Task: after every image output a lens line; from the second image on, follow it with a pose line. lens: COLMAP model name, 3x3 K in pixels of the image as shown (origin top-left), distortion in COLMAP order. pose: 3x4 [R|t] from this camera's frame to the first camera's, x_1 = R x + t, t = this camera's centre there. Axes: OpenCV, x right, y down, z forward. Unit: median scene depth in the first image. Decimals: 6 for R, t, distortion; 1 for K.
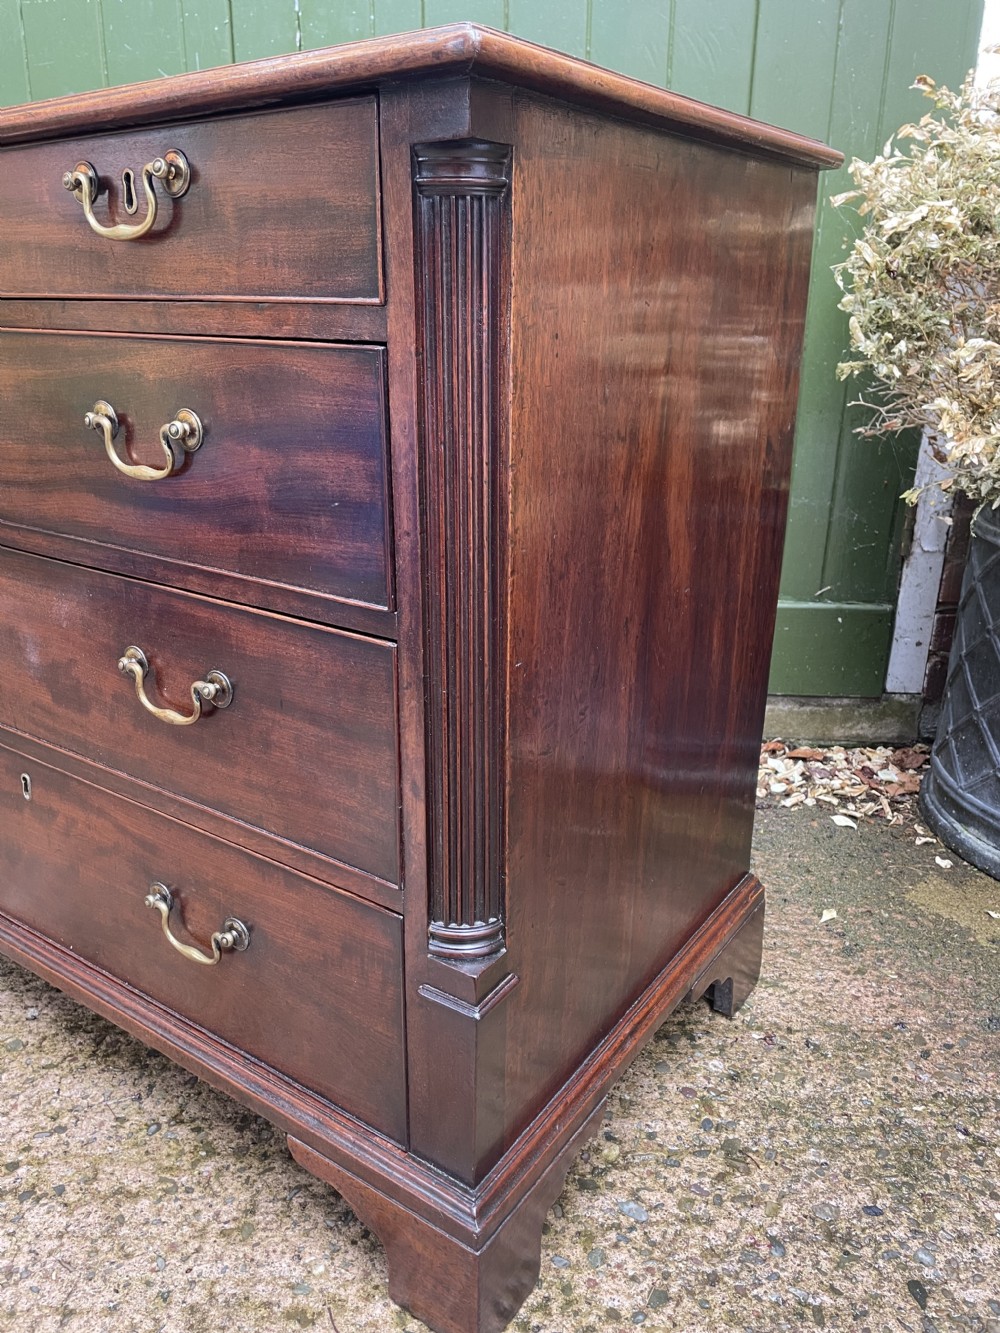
lens RADIAL K [[1010.1, 0, 491.9], [0, 1010.1, 656.7], [0, 0, 1]] dist [0.077095, -0.107938]
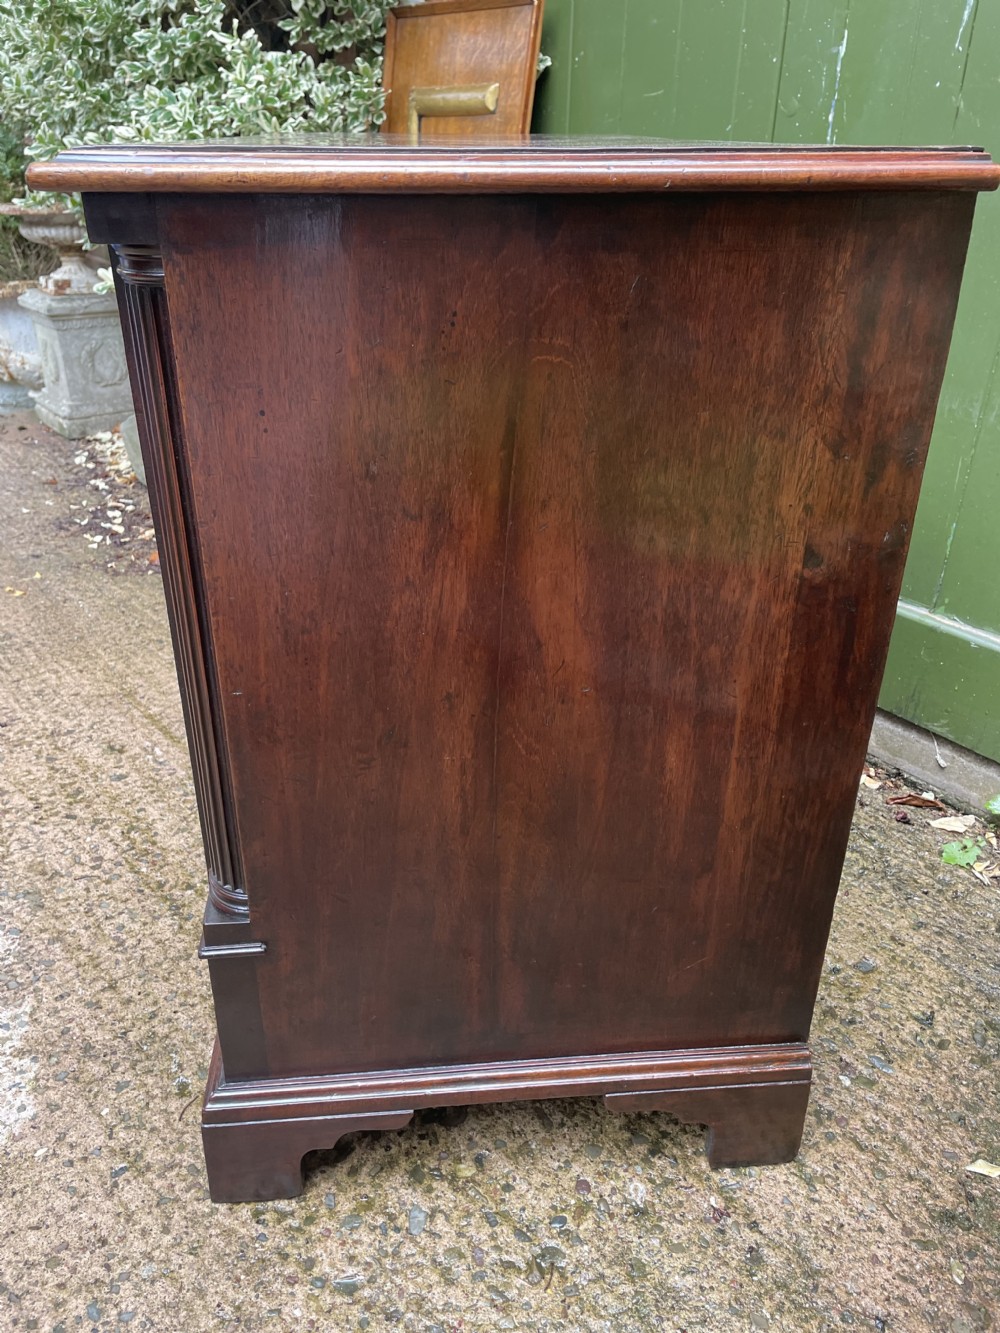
lens RADIAL K [[1007.3, 0, 490.5], [0, 1007.3, 657.3], [0, 0, 1]] dist [0.081023, -0.110772]
pose [[0.646317, 0.351945, -0.677059, 0.629761], [-0.259099, 0.935788, 0.239101, -0.244606], [0.717734, 0.020891, 0.696004, 0.283934]]
